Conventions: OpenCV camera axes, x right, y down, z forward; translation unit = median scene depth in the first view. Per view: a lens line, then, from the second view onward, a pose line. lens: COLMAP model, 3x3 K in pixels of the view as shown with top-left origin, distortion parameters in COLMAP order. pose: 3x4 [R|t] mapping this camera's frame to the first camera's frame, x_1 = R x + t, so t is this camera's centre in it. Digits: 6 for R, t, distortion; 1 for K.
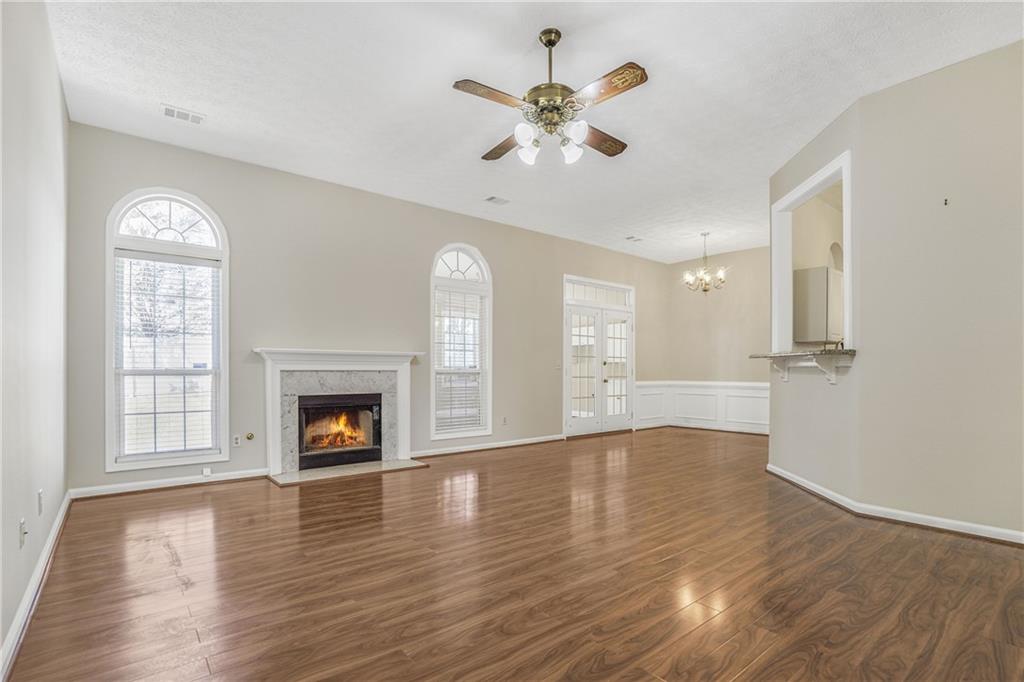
lens RADIAL K [[490.1, 0, 514.4], [0, 490.1, 374.0], [0, 0, 1]] dist [-0.034424, 0.000188]
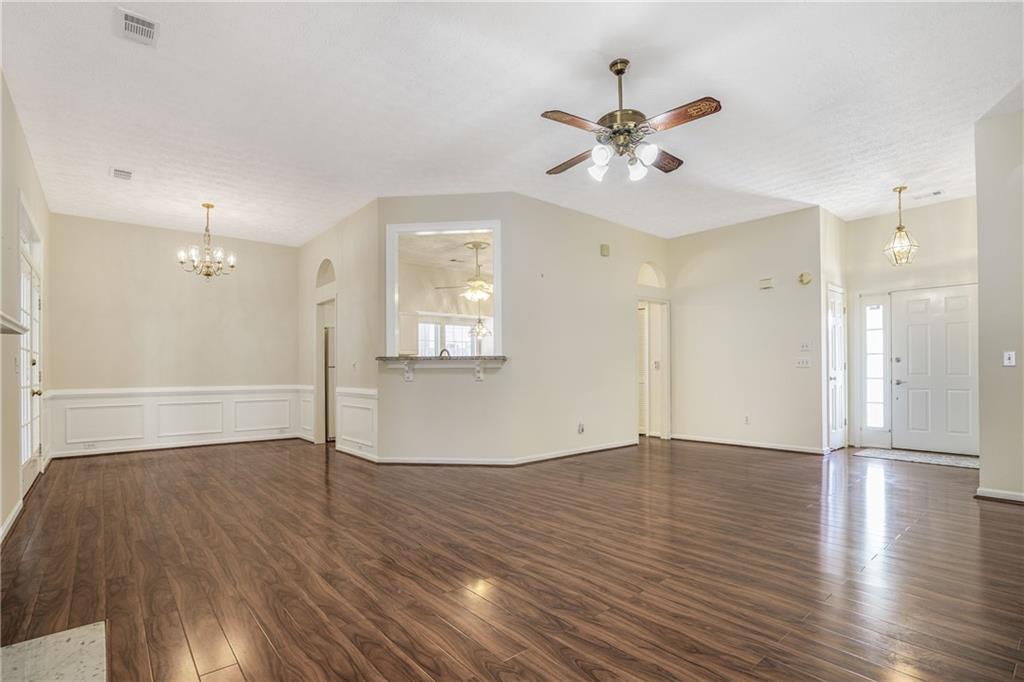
lens RADIAL K [[492.0, 0, 489.9], [0, 492.0, 371.1], [0, 0, 1]] dist [-0.030904, -0.000296]
pose [[0.008629, -0.002406, 0.999960, -0.589192], [0.014926, 0.999886, 0.002277, -0.007632], [-0.999851, 0.014906, 0.008664, 0.740273]]
